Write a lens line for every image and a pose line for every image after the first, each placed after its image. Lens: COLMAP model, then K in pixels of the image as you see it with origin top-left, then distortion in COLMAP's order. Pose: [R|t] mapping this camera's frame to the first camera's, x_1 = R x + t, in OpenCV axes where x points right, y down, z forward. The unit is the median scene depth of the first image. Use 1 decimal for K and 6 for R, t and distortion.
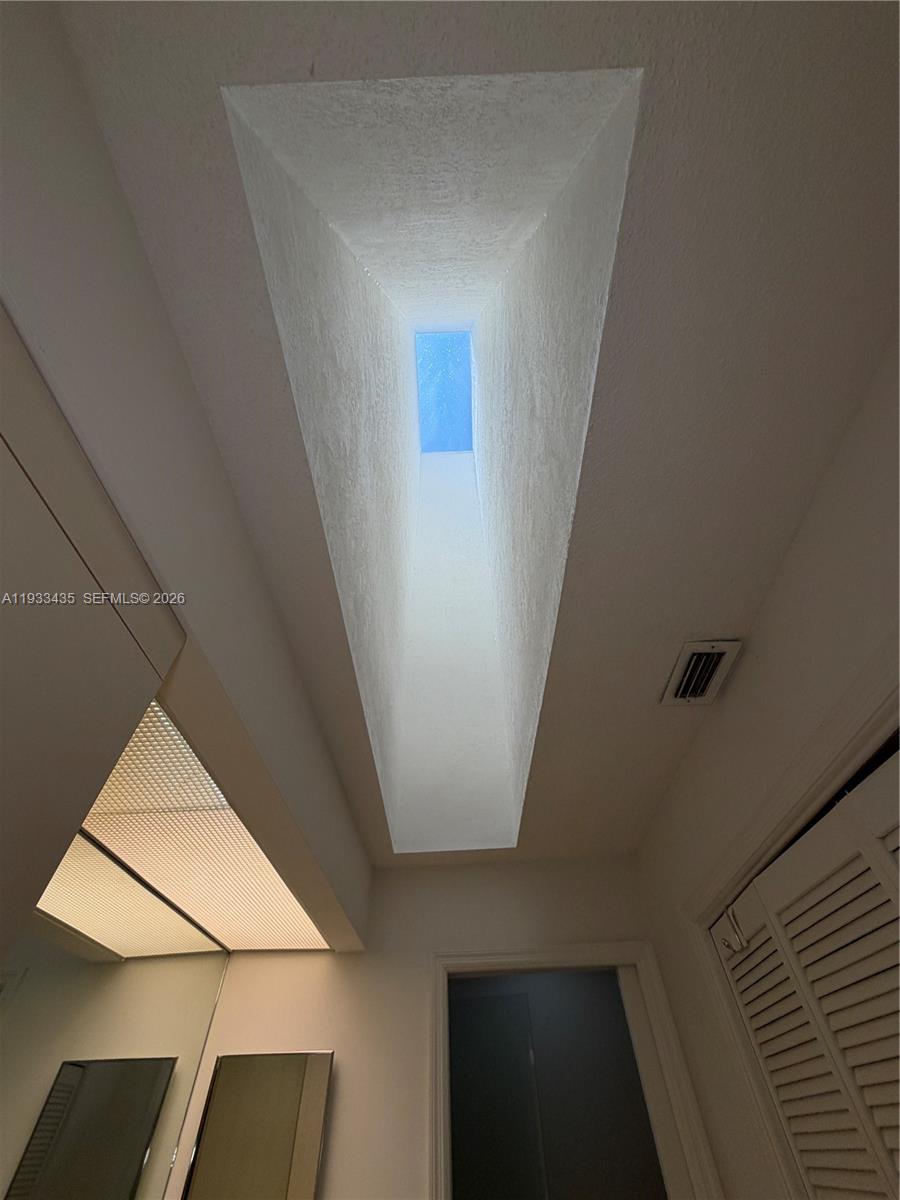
lens RADIAL K [[476.7, 0, 449.4], [0, 476.7, 593.3], [0, 0, 1]] dist [-0.002252, 0.000931]
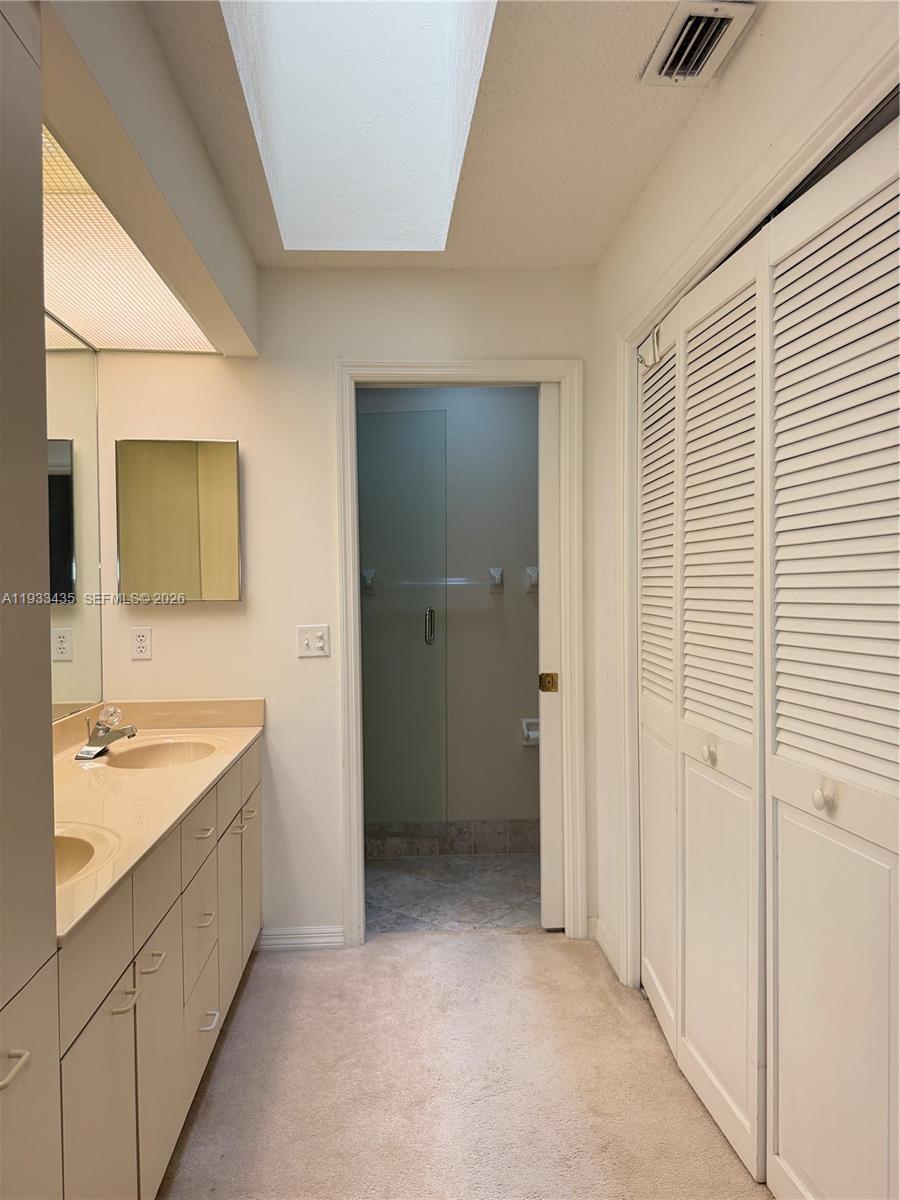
lens RADIAL K [[823.3, 0, 435.3], [0, 823.3, 599.2], [0, 0, 1]] dist [0.059795, -0.069200]
pose [[0.995703, 0.012871, 0.091707, 0.011716], [-0.079792, 0.621859, 0.779054, -0.205113], [-0.047002, -0.783024, 0.620213, -0.346418]]
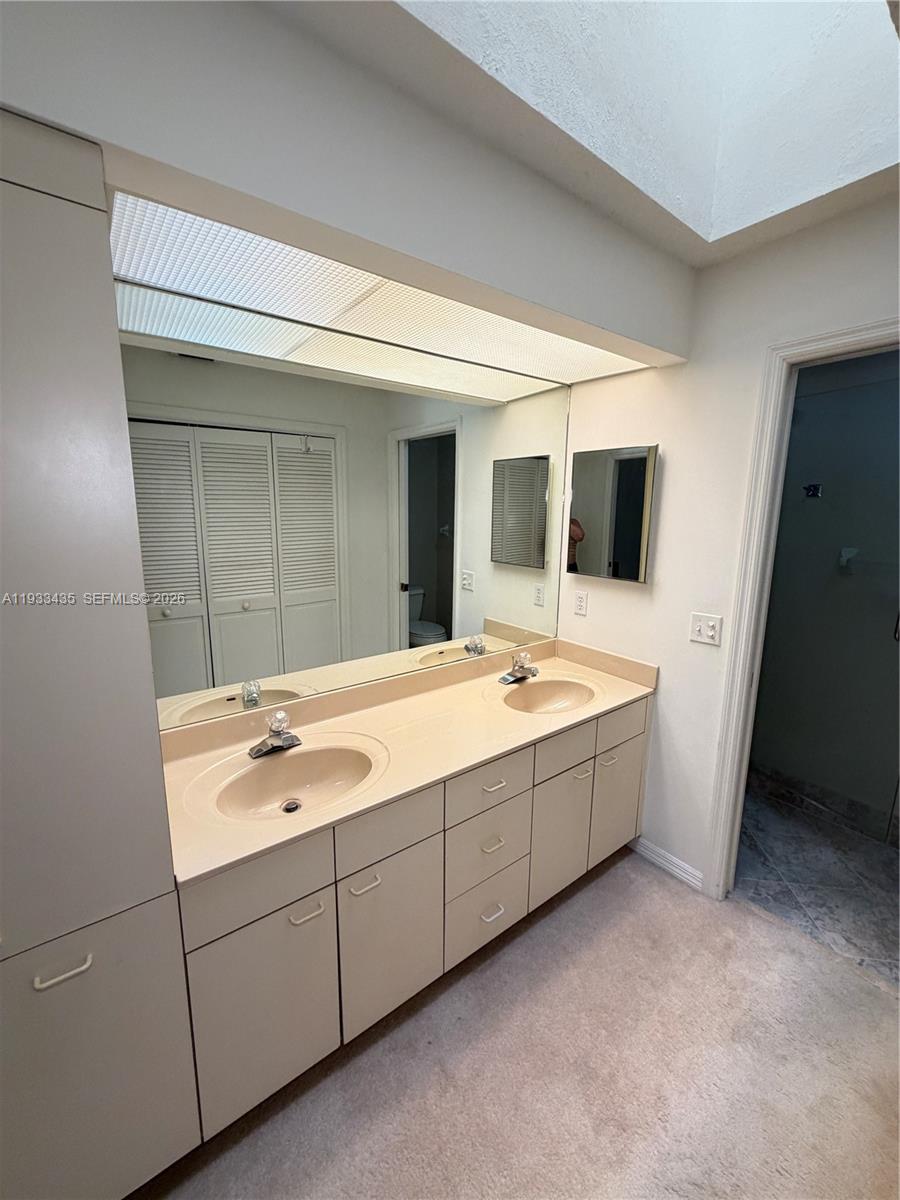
lens RADIAL K [[476.7, 0, 449.4], [0, 476.7, 593.3], [0, 0, 1]] dist [-0.002252, 0.000931]
pose [[0.644180, 0.164439, -0.746989, 0.342170], [0.574531, 0.540675, 0.614479, 0.179989], [0.504922, -0.825004, 0.253816, 0.175108]]
